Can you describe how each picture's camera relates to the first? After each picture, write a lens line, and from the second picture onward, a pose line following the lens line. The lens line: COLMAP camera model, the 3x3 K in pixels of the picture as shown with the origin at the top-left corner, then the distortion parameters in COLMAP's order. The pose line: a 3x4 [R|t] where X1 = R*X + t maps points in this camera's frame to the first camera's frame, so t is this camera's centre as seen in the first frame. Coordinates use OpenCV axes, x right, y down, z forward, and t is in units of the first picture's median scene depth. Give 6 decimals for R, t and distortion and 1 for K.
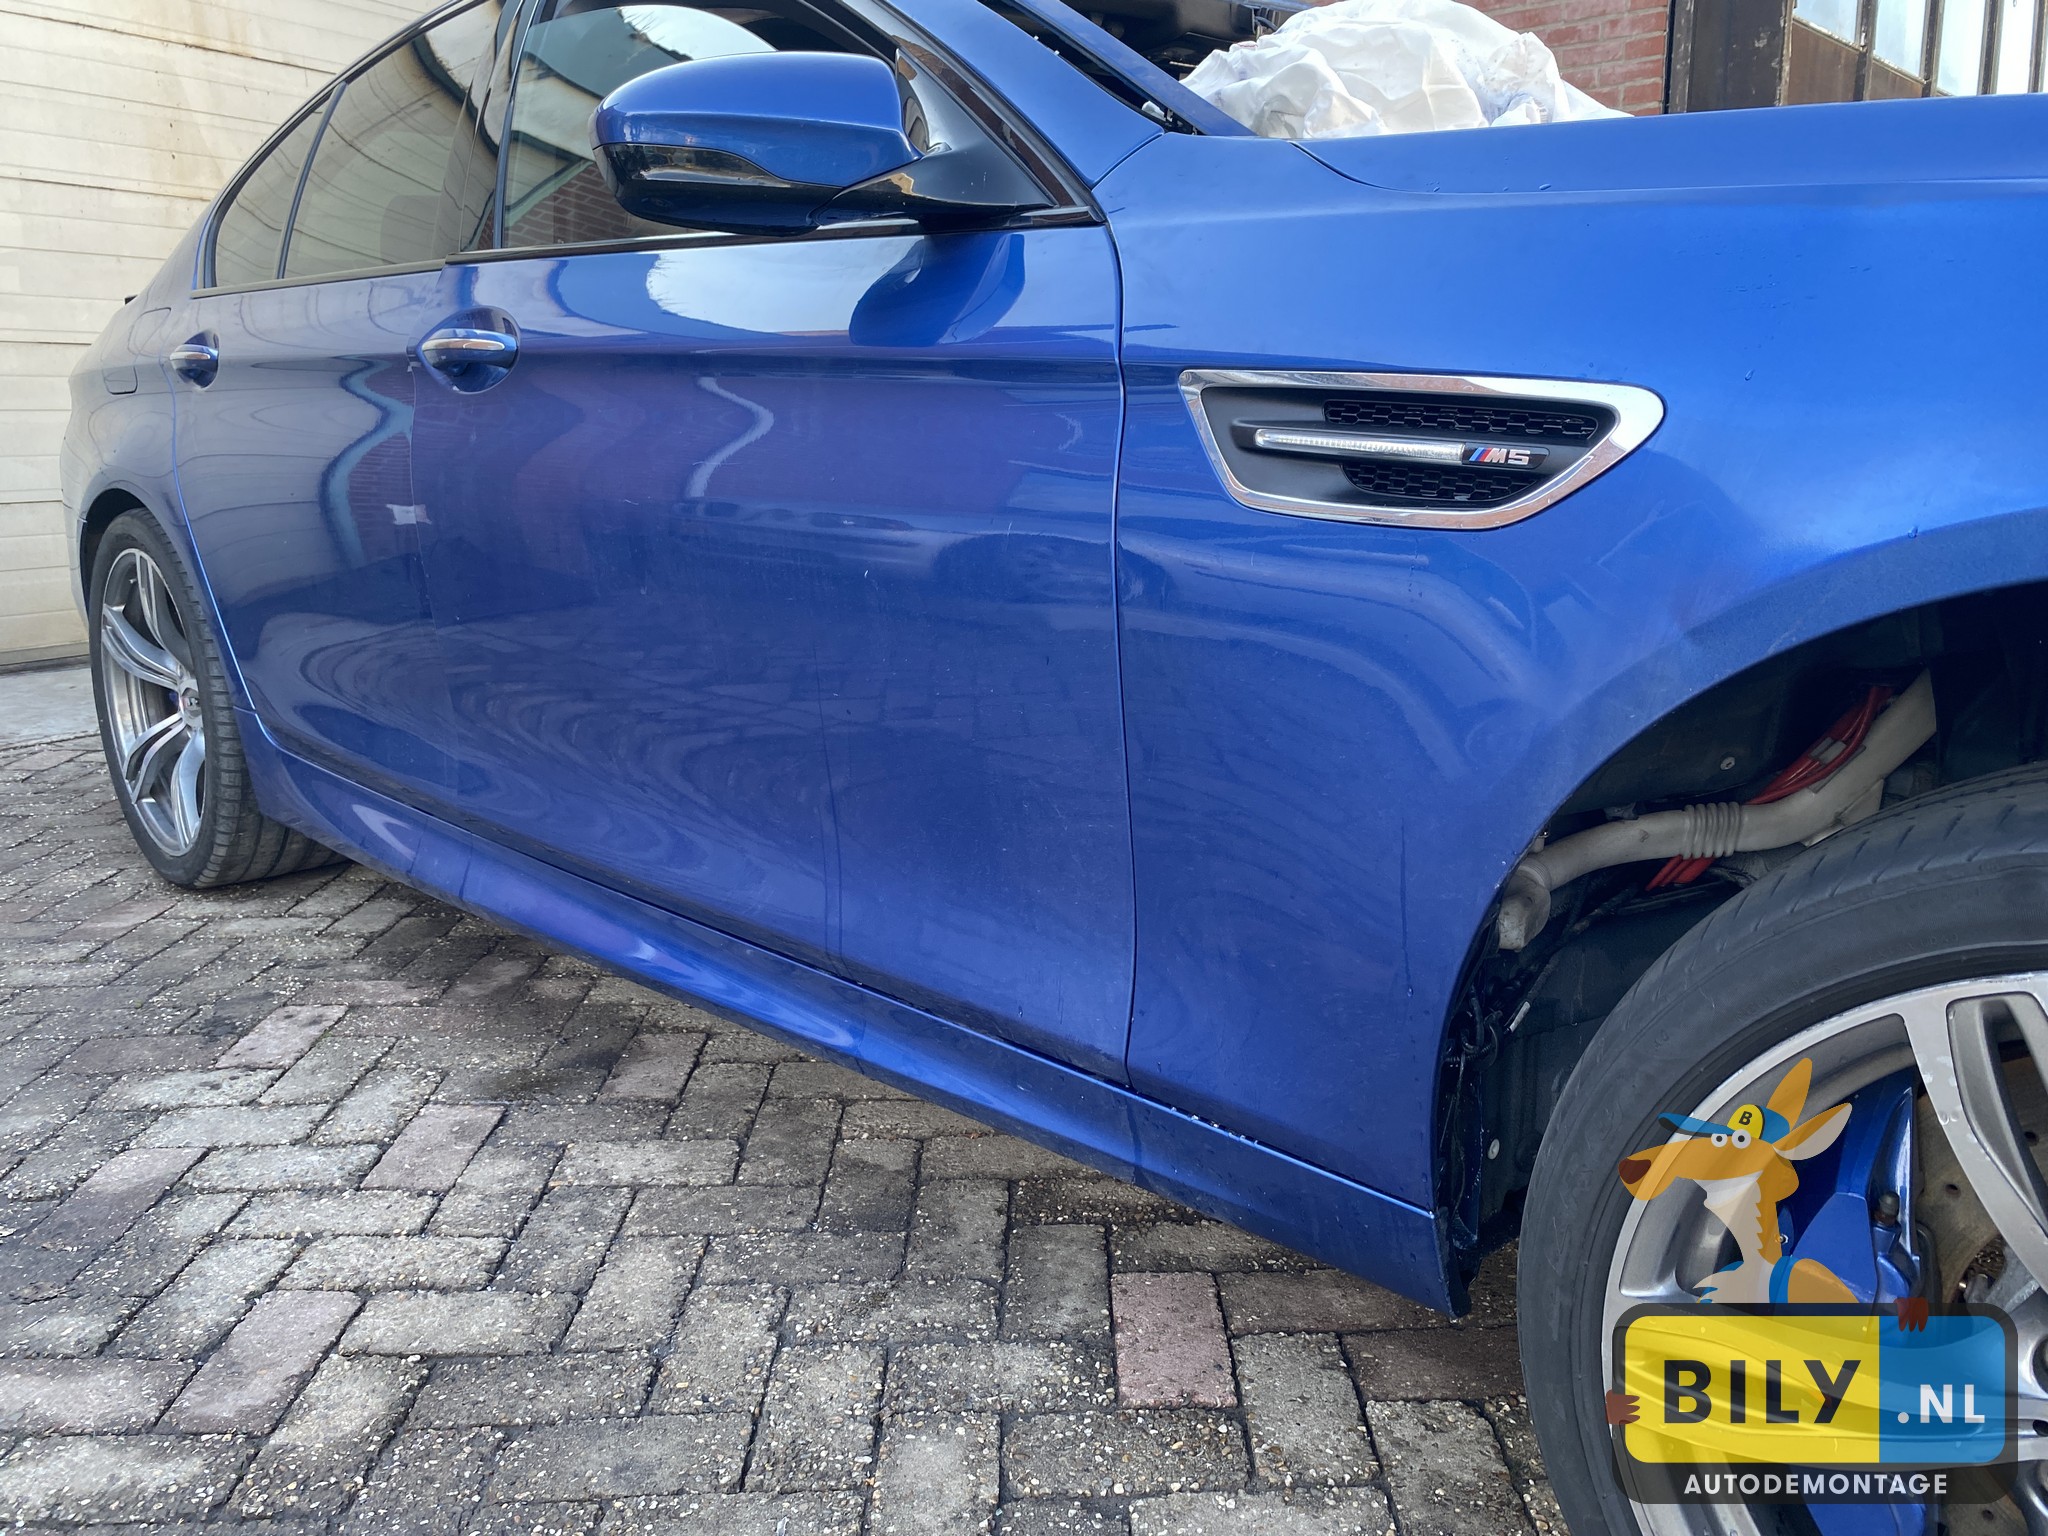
lens RADIAL K [[1565.6, 0, 1051.4], [0, 1565.6, 782.2], [0, 0, 1]] dist [0.024758, -0.029349]
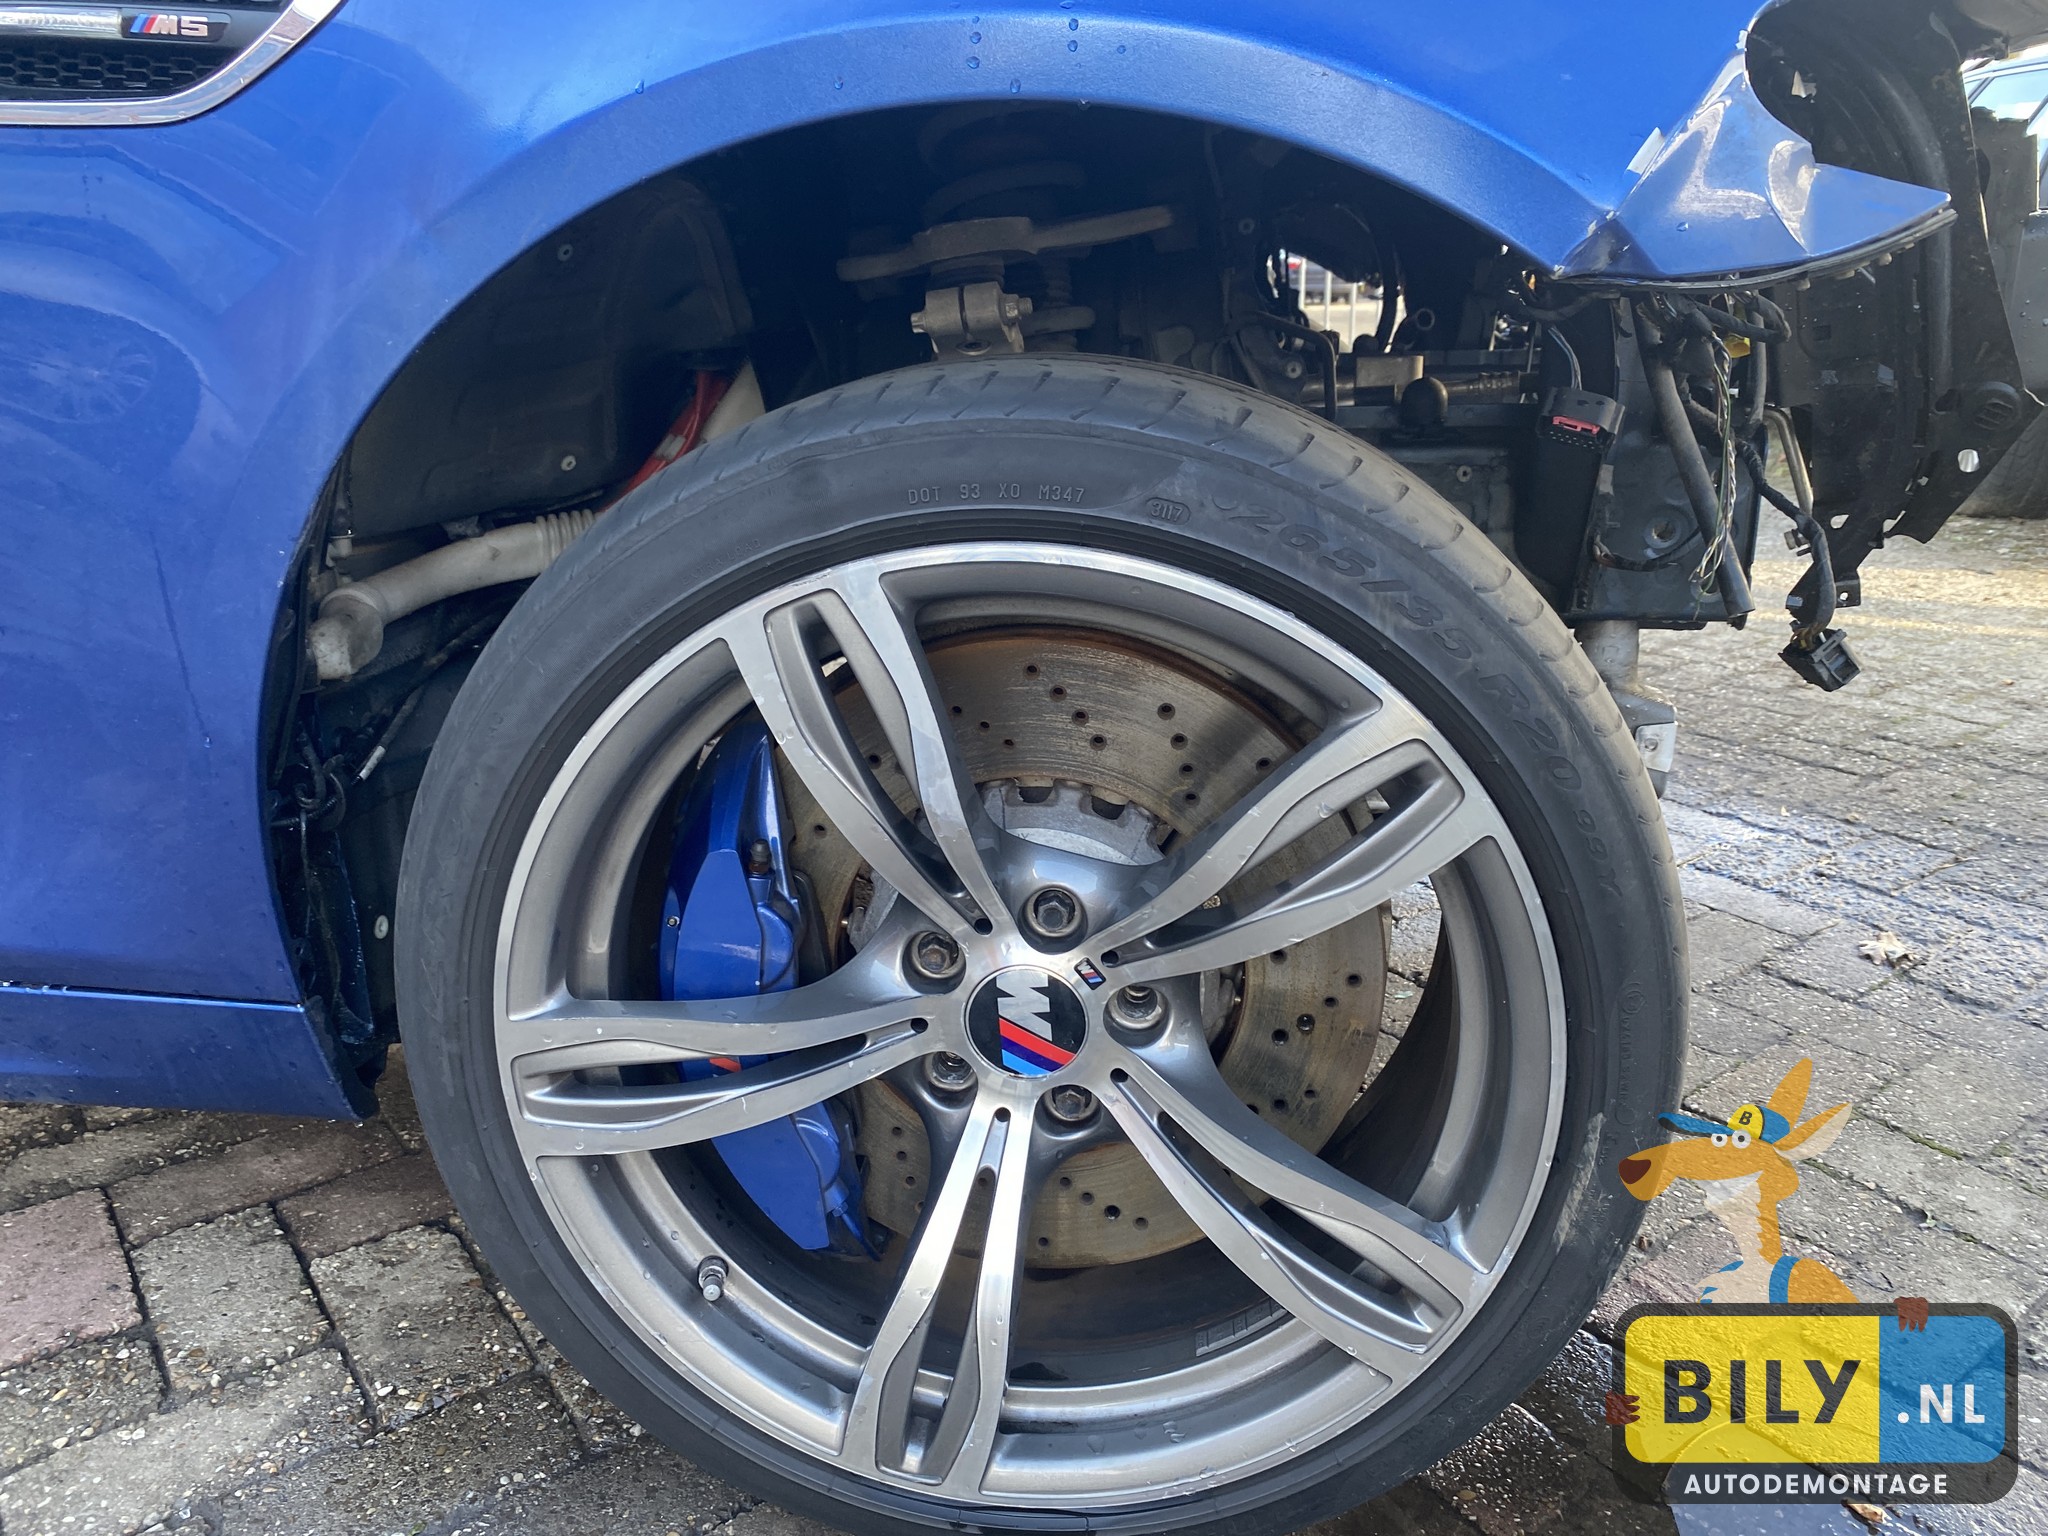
lens RADIAL K [[1565.6, 0, 1032.5], [0, 1565.6, 783.5], [0, 0, 1]] dist [0.024758, -0.029349]
pose [[0.807721, -0.179563, 0.561554, 0.082008], [0.132664, 0.983419, 0.123639, 0.079798], [-0.574444, -0.025368, 0.818150, 0.068380]]
